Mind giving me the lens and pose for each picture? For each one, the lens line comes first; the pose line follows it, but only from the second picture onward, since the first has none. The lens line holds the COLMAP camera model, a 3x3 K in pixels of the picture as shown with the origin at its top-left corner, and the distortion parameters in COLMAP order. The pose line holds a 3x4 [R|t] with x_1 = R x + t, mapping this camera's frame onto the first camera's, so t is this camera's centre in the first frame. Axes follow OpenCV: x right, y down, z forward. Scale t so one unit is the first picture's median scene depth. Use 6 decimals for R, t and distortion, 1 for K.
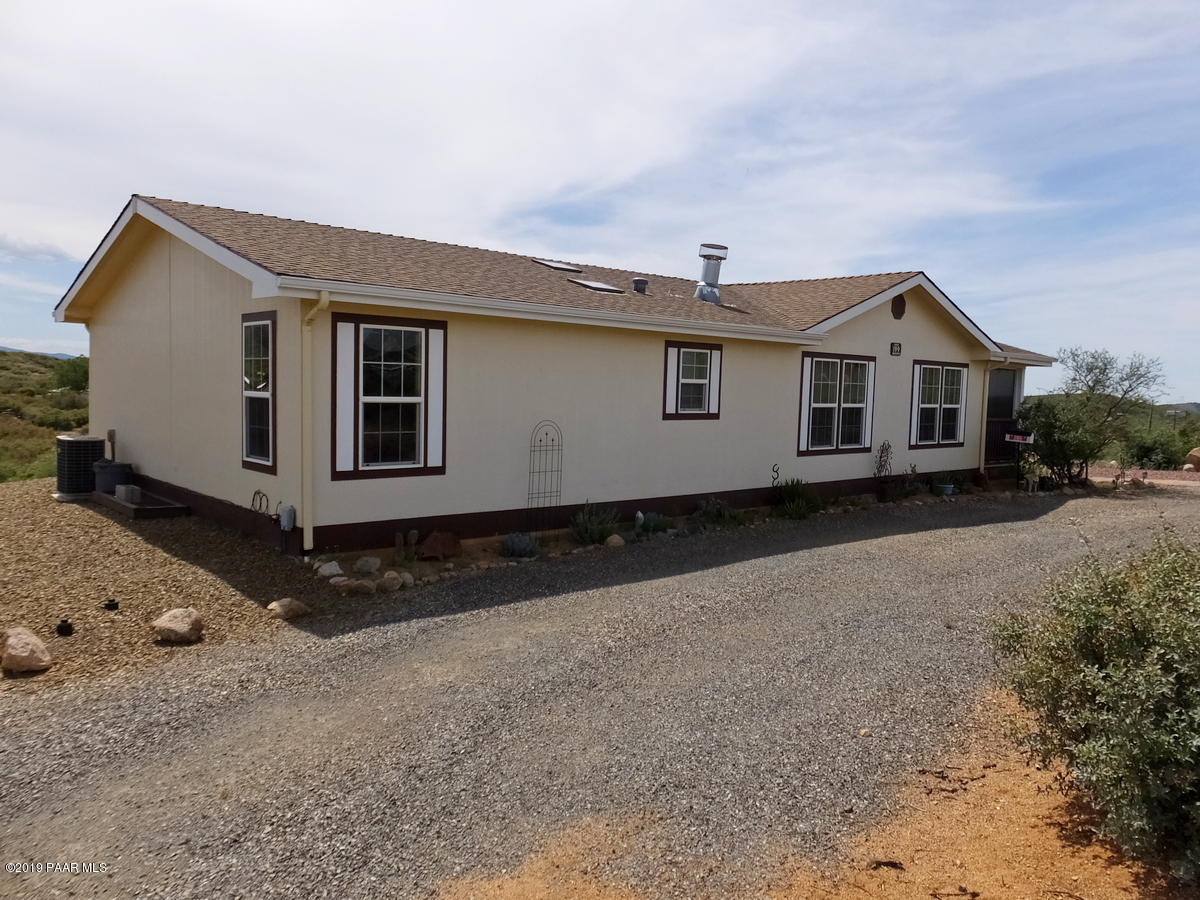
lens RADIAL K [[897.4, 0, 612.6], [0, 897.4, 447.0], [0, 0, 1]] dist [-0.002176, -0.006937]
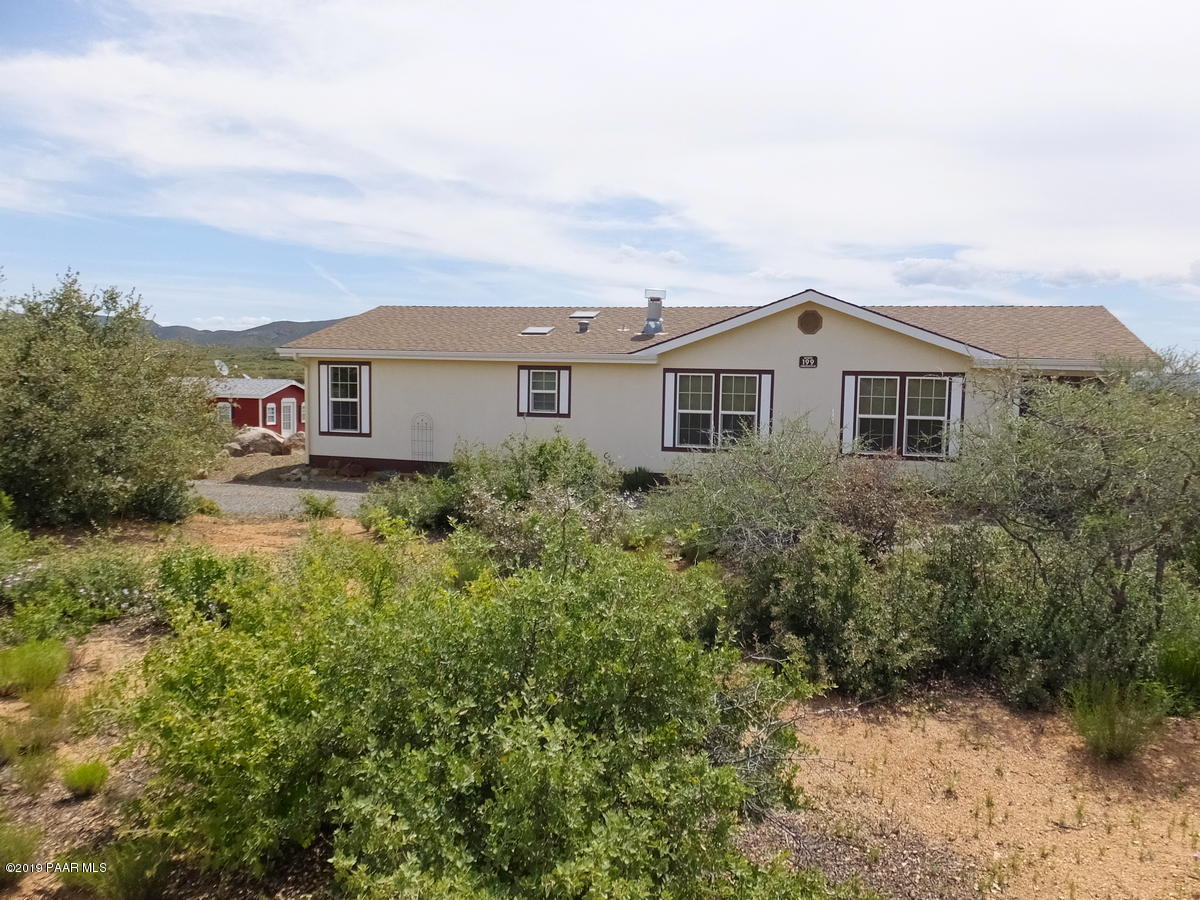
lens RADIAL K [[897.4, 0, 612.6], [0, 897.4, 447.0], [0, 0, 1]] dist [-0.002176, -0.006937]
pose [[0.546318, 0.073980, -0.834304, 1.444689], [-0.054995, 0.997110, 0.052405, -0.067325], [0.835771, 0.017253, 0.548808, 0.284039]]
